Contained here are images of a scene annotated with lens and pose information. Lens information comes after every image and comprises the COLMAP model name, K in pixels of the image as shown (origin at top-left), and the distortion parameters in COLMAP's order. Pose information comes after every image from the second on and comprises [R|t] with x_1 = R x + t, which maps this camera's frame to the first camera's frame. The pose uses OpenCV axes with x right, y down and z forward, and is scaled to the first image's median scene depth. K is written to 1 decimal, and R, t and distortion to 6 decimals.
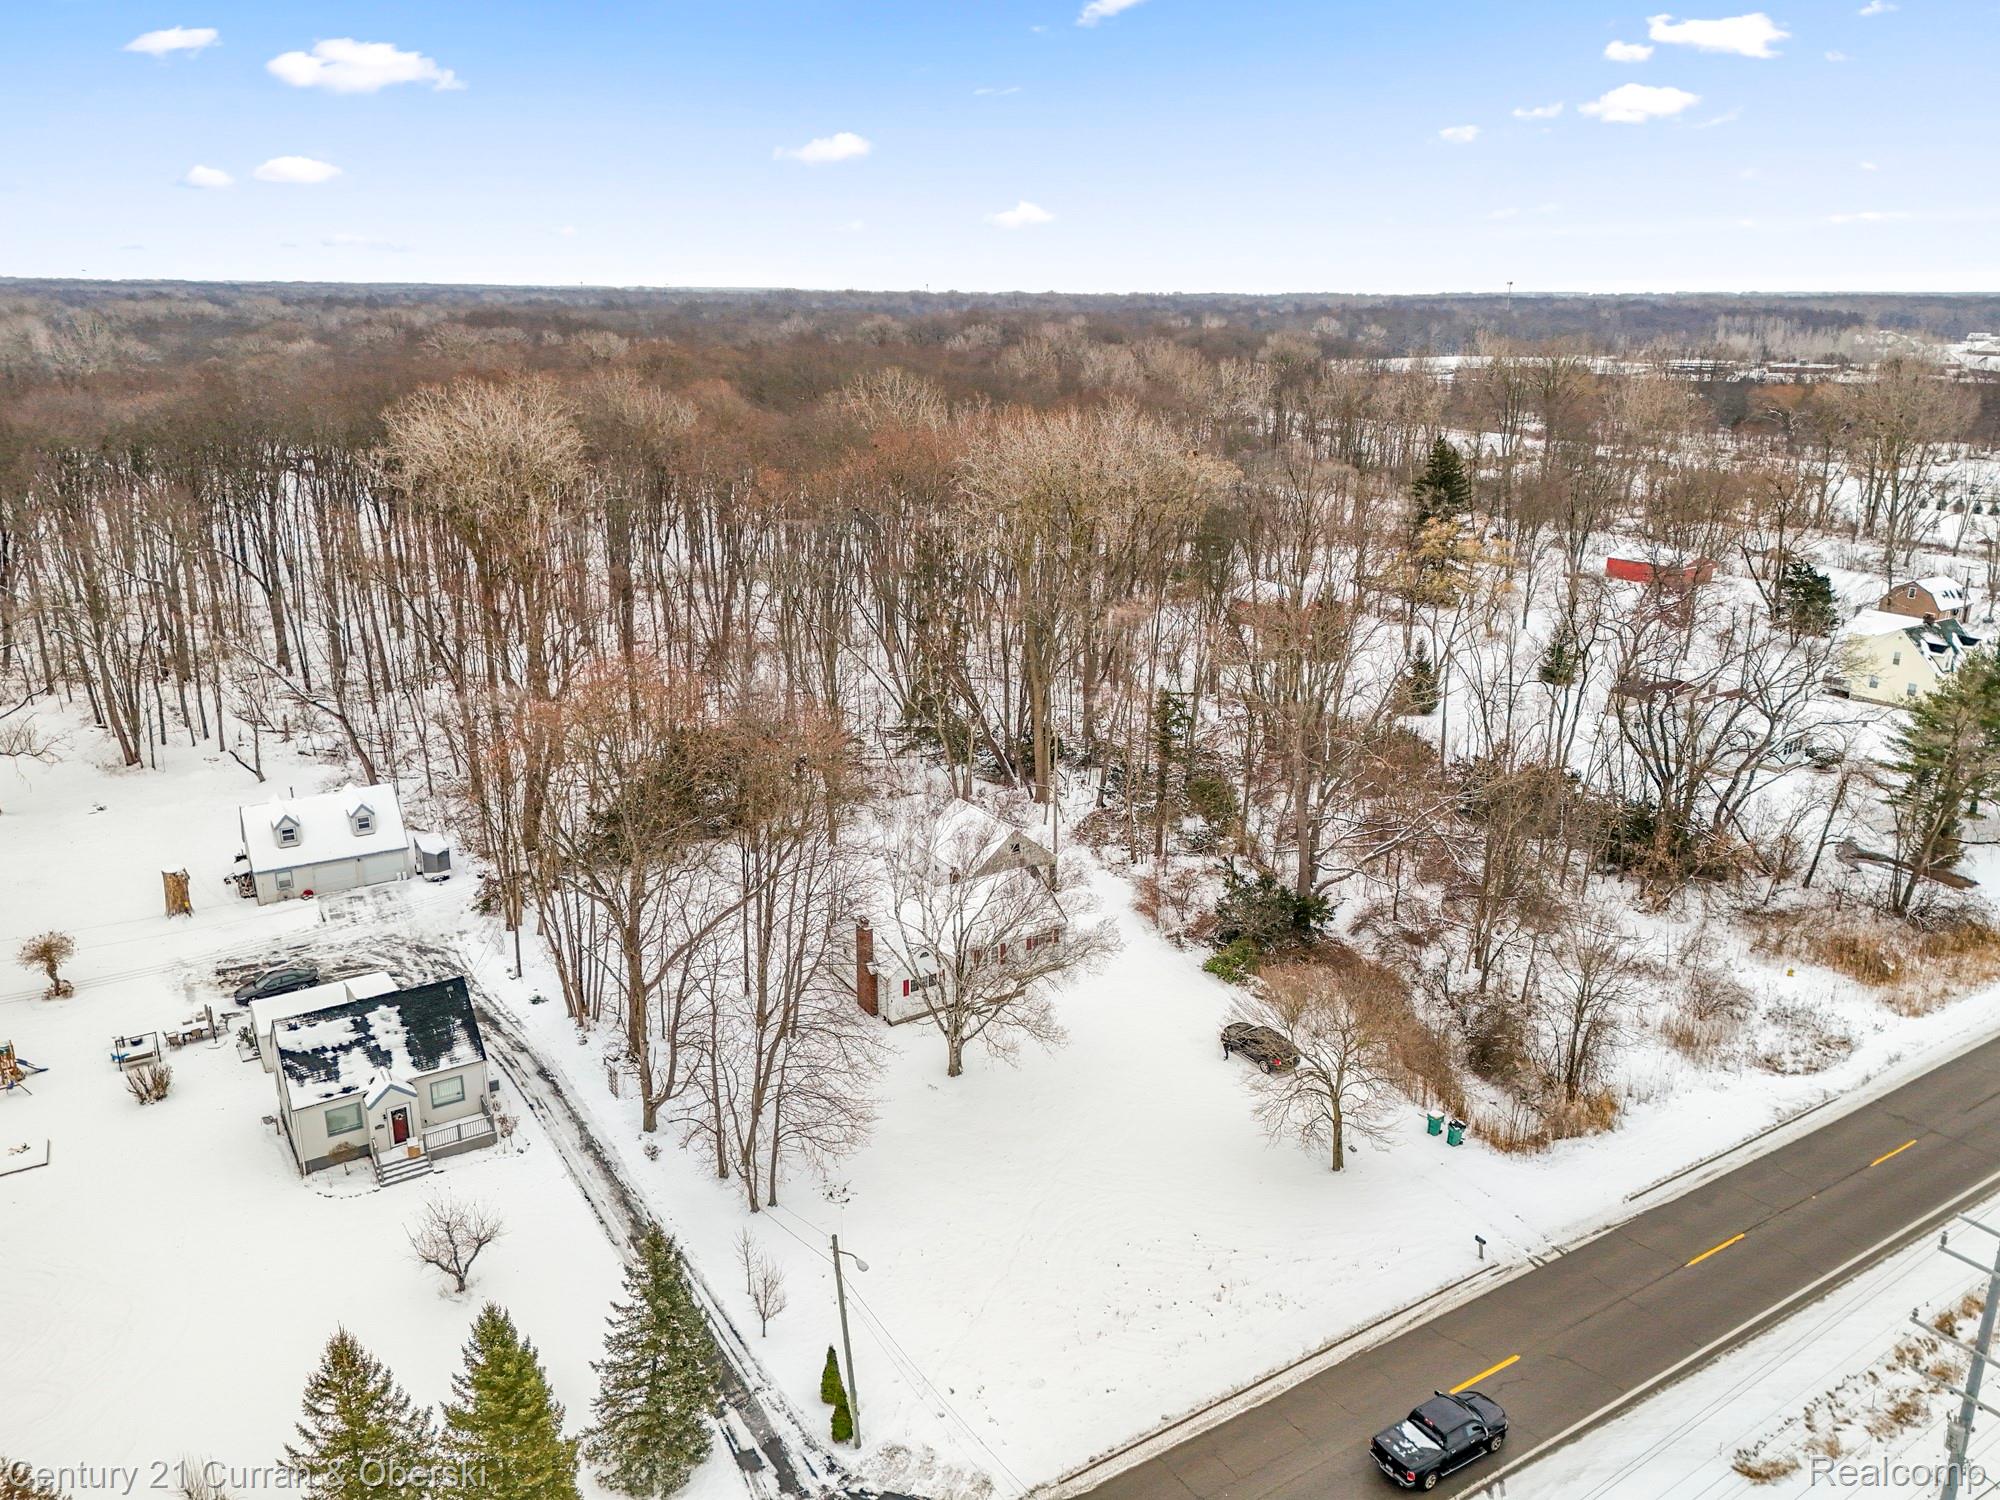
lens RADIAL K [[1447.6, 0, 1000.0], [0, 1447.6, 750.0], [0, 0, 1]] dist [0.091482, -0.078096]
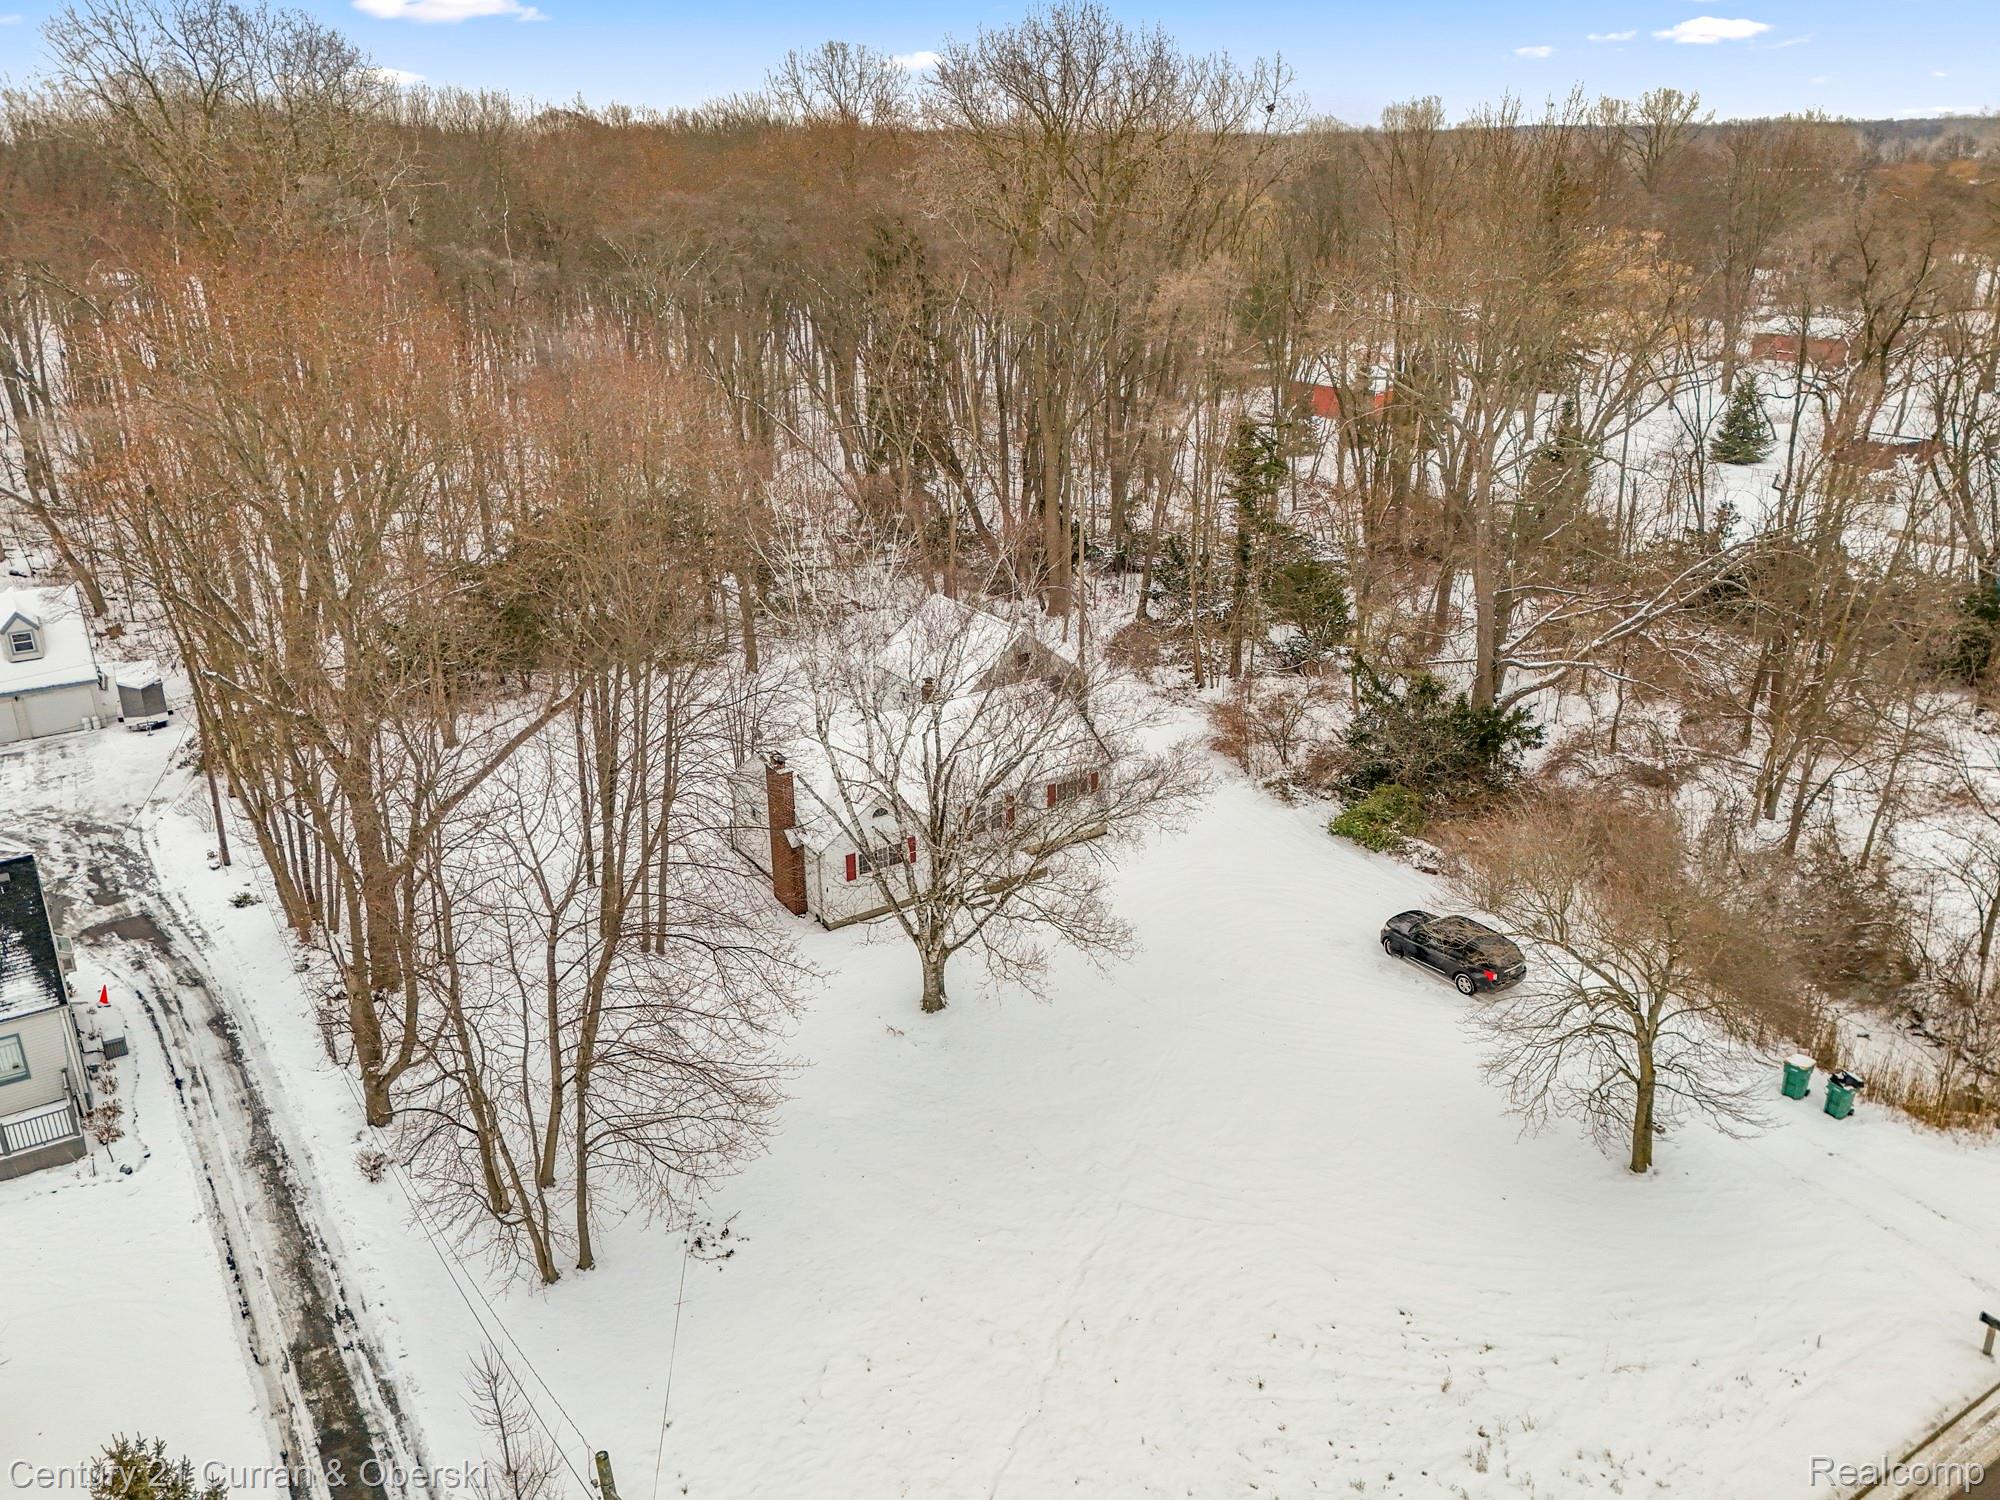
lens RADIAL K [[1533.8, 0, 1000.0], [0, 1533.8, 750.0], [0, 0, 1]] dist [0.048109, 0.000074]
pose [[0.999751, -0.022203, 0.002144, -0.003225], [0.022021, 0.997704, 0.064052, 0.073601], [-0.003561, -0.063989, 0.997944, 0.358094]]
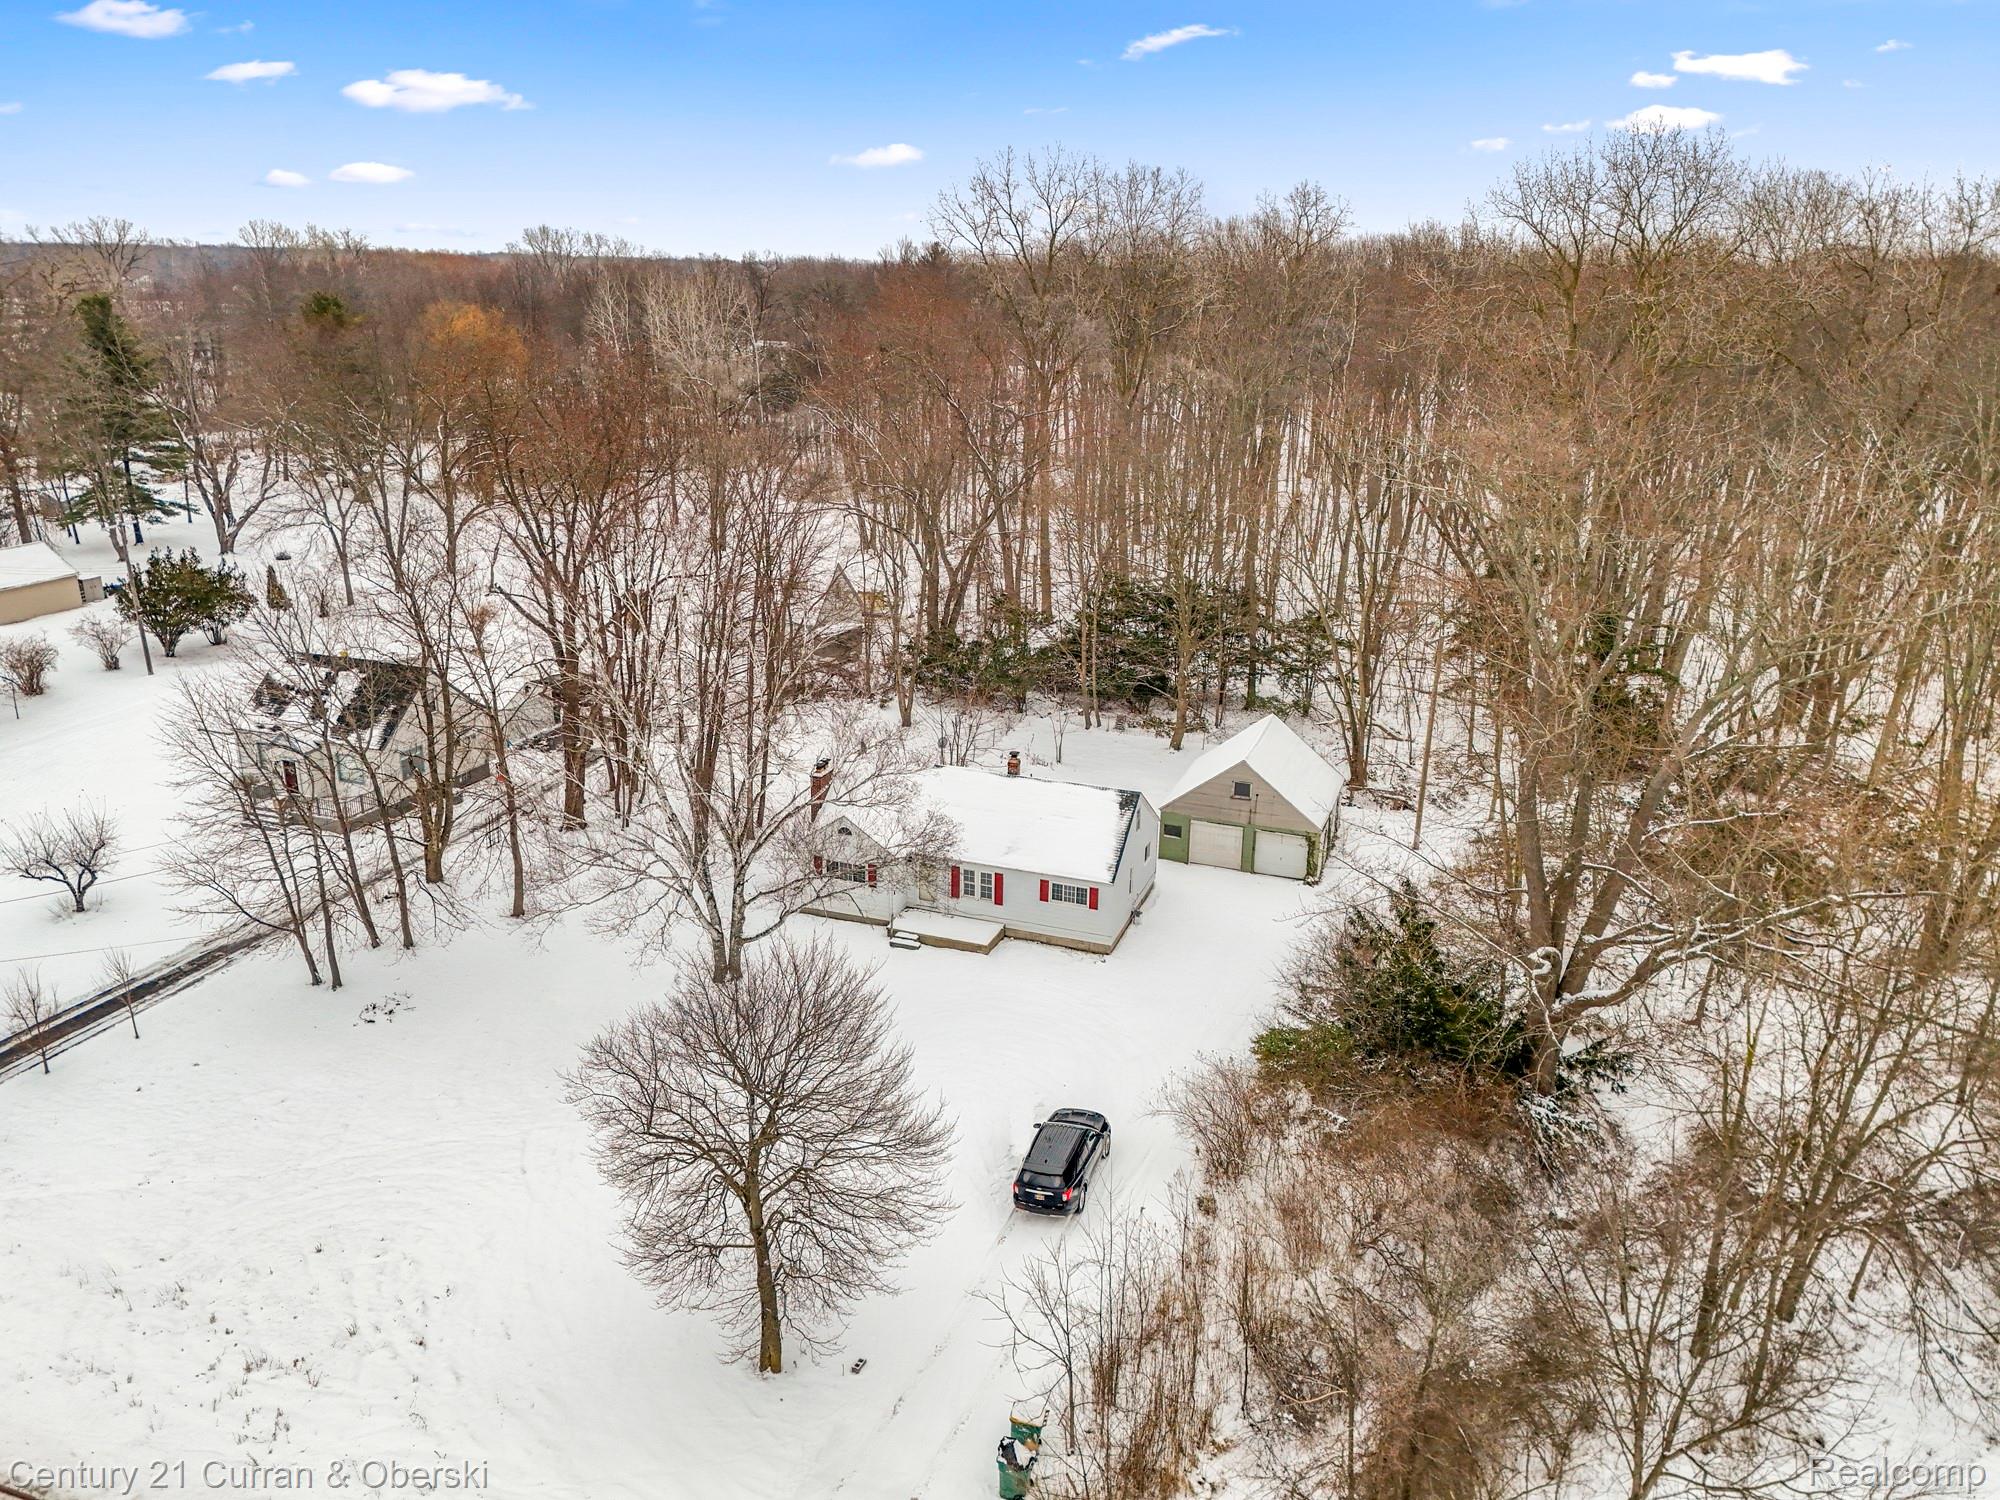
lens RADIAL K [[1447.6, 0, 1000.0], [0, 1447.6, 750.0], [0, 0, 1]] dist [0.091482, -0.078096]
pose [[0.610479, 0.251853, -0.750923, 0.494977], [-0.250059, 0.960892, 0.118983, 0.001101], [0.751522, 0.115139, 0.649582, 0.576663]]
